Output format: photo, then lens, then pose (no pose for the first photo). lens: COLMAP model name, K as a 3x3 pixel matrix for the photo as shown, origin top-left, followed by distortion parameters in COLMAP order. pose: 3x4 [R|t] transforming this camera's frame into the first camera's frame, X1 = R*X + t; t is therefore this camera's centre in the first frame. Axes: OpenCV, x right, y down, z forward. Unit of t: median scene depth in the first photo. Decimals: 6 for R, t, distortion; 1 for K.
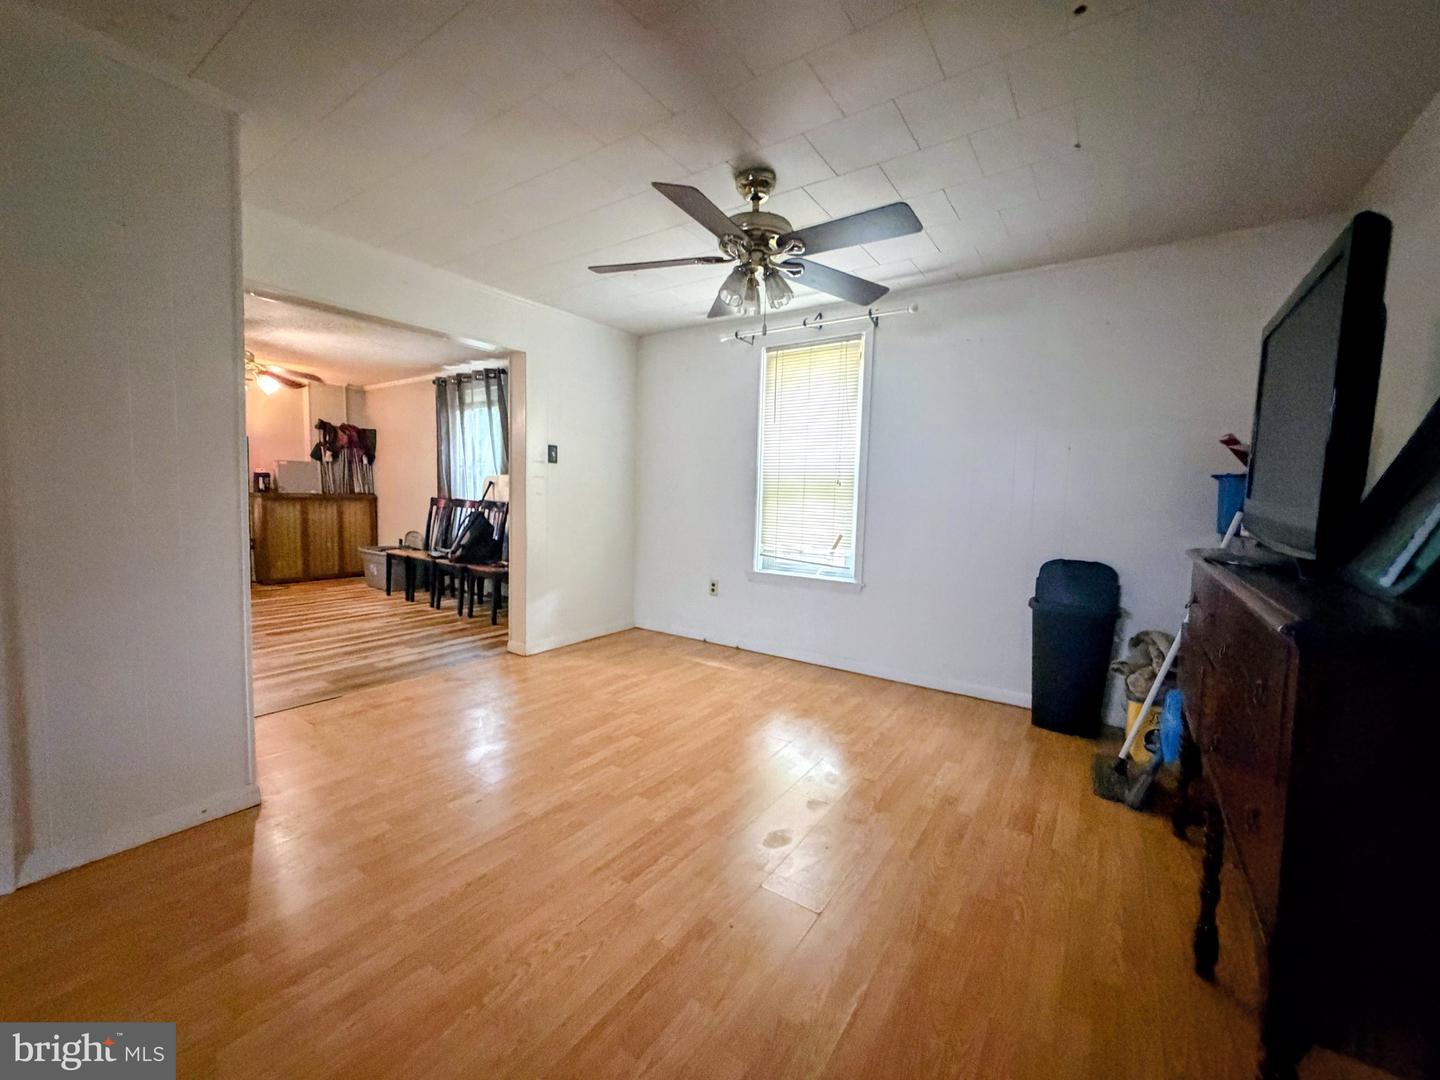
lens RADIAL K [[572.9, 0, 720.0], [0, 572.9, 540.0], [0, 0, 1]] dist [-0.000246, 0.000151]
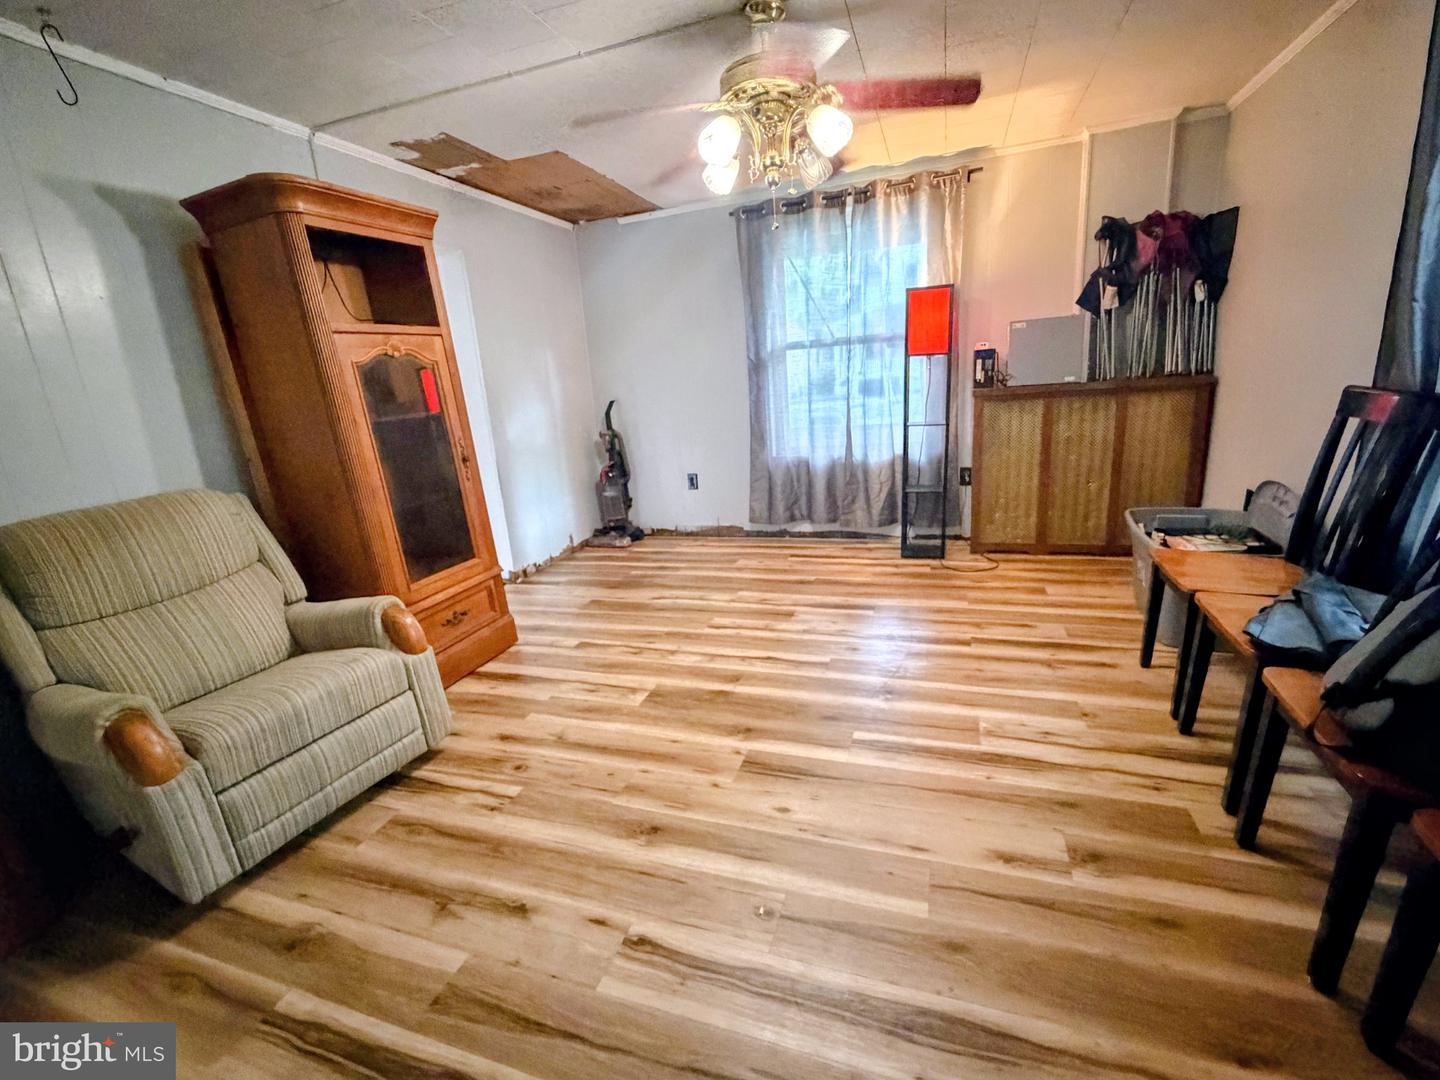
lens RADIAL K [[627.1, 0, 718.7], [0, 627.1, 539.9], [0, 0, 1]] dist [0.000870, 0.000529]
pose [[0.255160, 0.197295, -0.946556, -0.265252], [0.007385, 0.978534, 0.205951, -0.066234], [0.966871, -0.059541, 0.248226, 0.604967]]
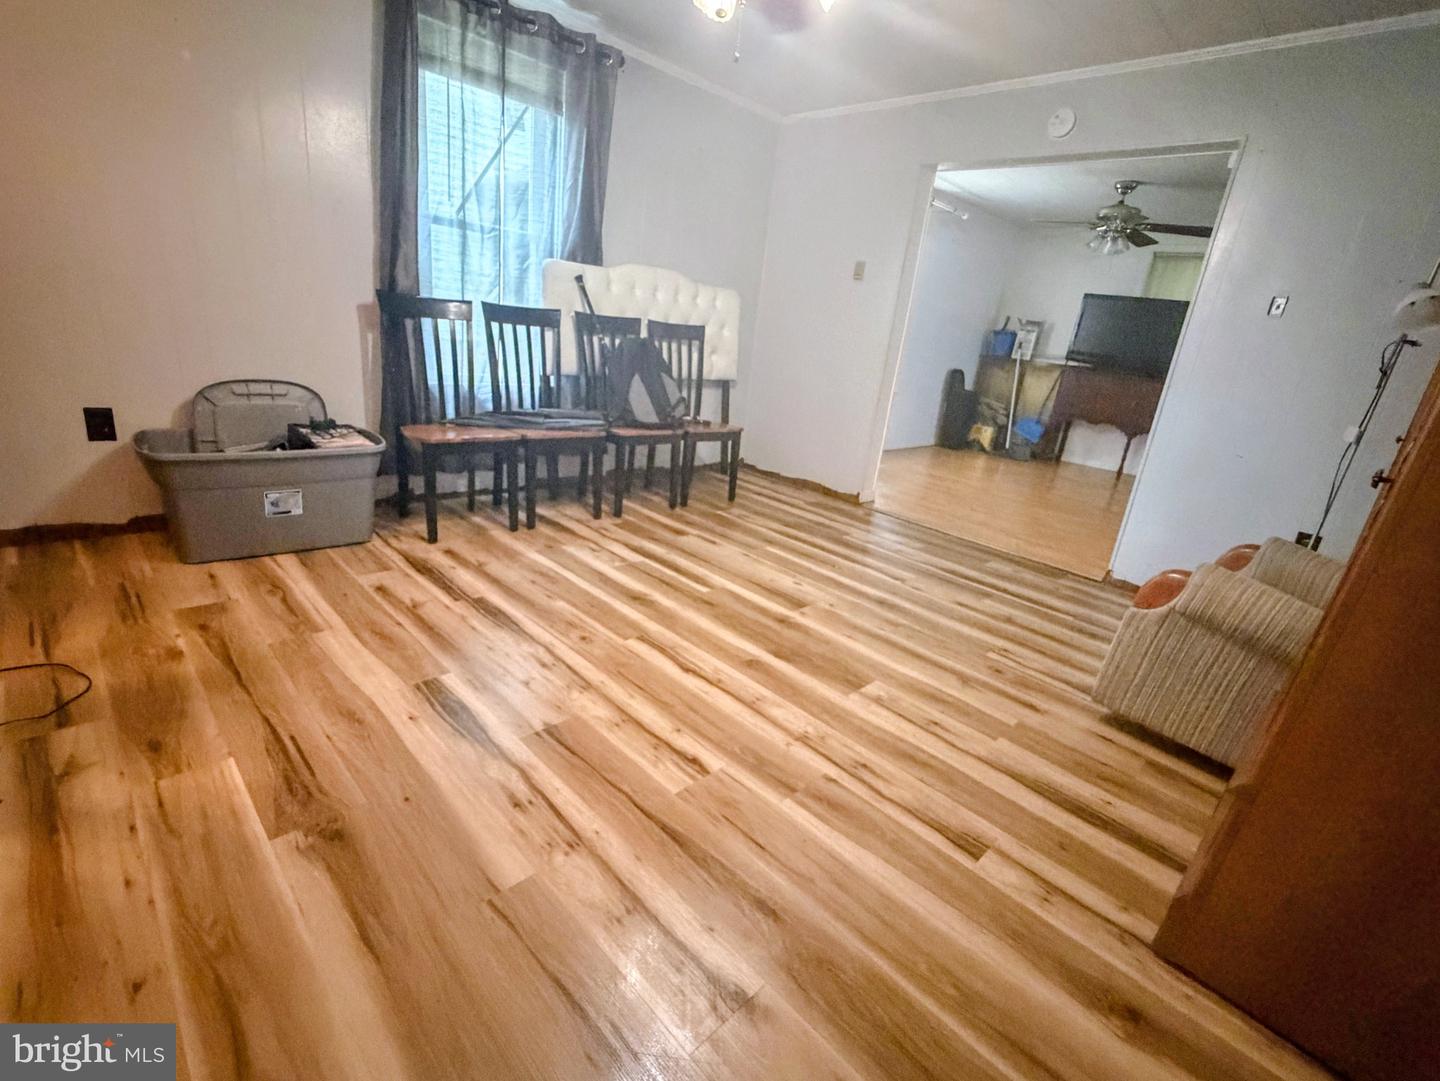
lens RADIAL K [[653.7, 0, 718.8], [0, 653.7, 536.9], [0, 0, 1]] dist [-0.001076, -0.000034]
pose [[0.188047, -0.316608, 0.929730, -0.939430], [-0.027710, 0.944530, 0.327253, -0.067557], [-0.981769, -0.087302, 0.168842, 0.677270]]
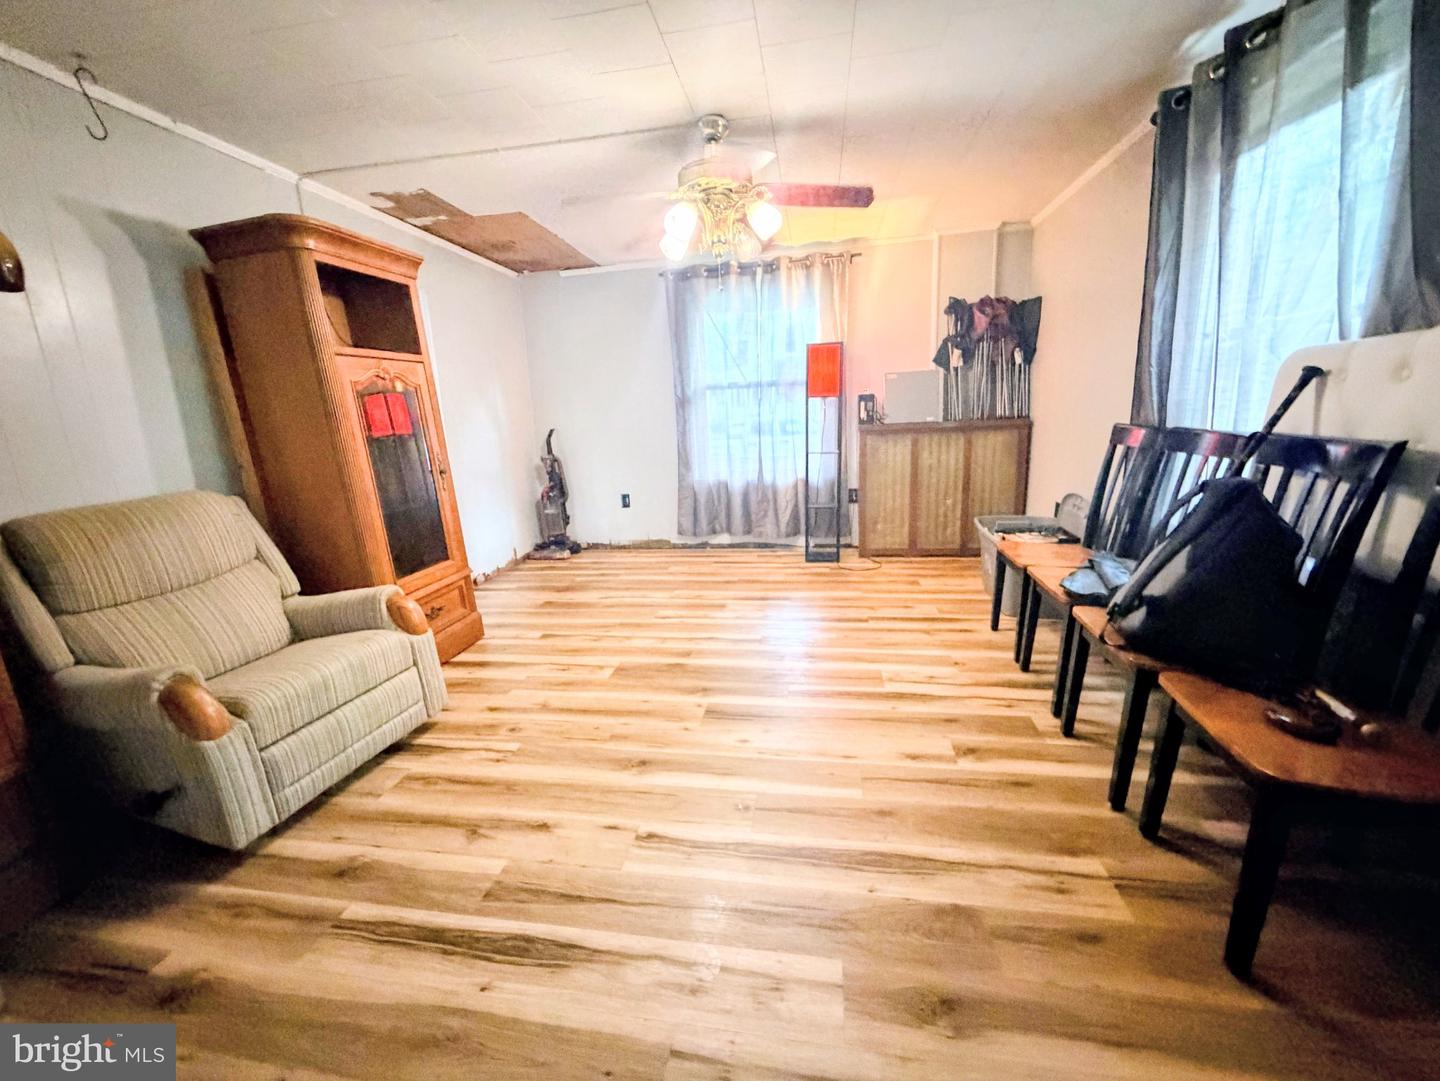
lens RADIAL K [[572.9, 0, 720.0], [0, 572.9, 540.5], [0, 0, 1]] dist [-0.000246, 0.000151]
pose [[0.415250, 0.151296, -0.897038, -0.230859], [-0.011810, 0.986886, 0.160983, -0.053954], [0.909631, -0.056254, 0.411592, 0.554976]]
